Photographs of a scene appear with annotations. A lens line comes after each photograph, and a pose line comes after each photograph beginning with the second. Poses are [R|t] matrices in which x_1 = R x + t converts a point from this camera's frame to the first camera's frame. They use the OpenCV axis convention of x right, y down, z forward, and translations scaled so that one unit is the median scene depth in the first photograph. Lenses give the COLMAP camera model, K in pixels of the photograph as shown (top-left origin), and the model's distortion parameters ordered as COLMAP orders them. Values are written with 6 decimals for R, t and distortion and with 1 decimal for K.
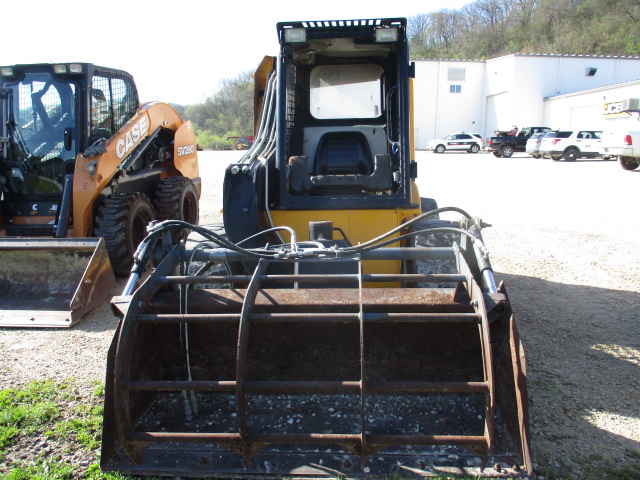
lens RADIAL K [[546.3, 0, 320.0], [0, 546.3, 240.0], [0, 0, 1]] dist [-0.045345, 0.010272]
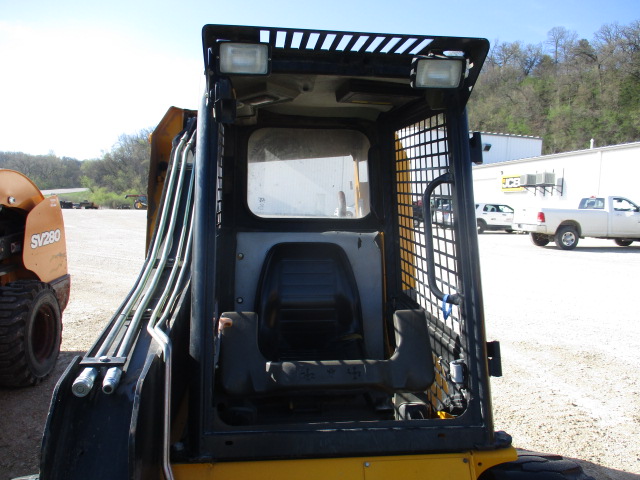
lens RADIAL K [[533.0, 0, 316.0], [0, 533.0, 240.4], [0, 0, 1]] dist [-0.030184, -0.000074]
pose [[0.984103, 0.021793, 0.176258, -0.043243], [-0.002898, 0.994281, -0.106754, -0.129391], [-0.177577, 0.104546, 0.978538, 0.410697]]
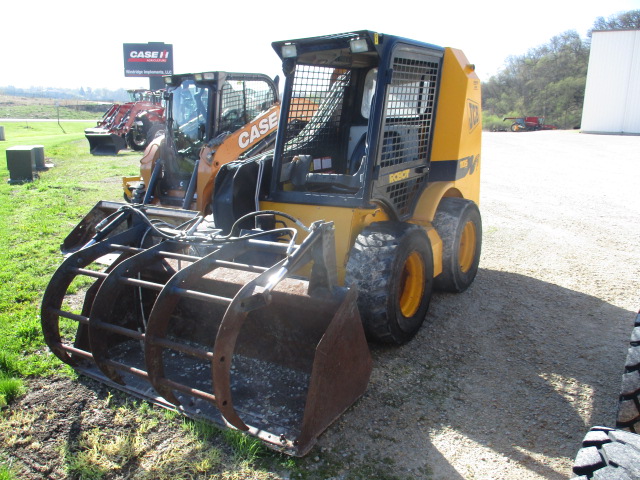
lens RADIAL K [[546.3, 0, 320.0], [0, 546.3, 240.0], [0, 0, 1]] dist [-0.045345, 0.010272]
pose [[0.866814, 0.108464, -0.486692, 0.439007], [-0.089982, 0.994057, 0.061275, -0.038051], [0.490445, -0.009321, 0.871422, 0.013601]]
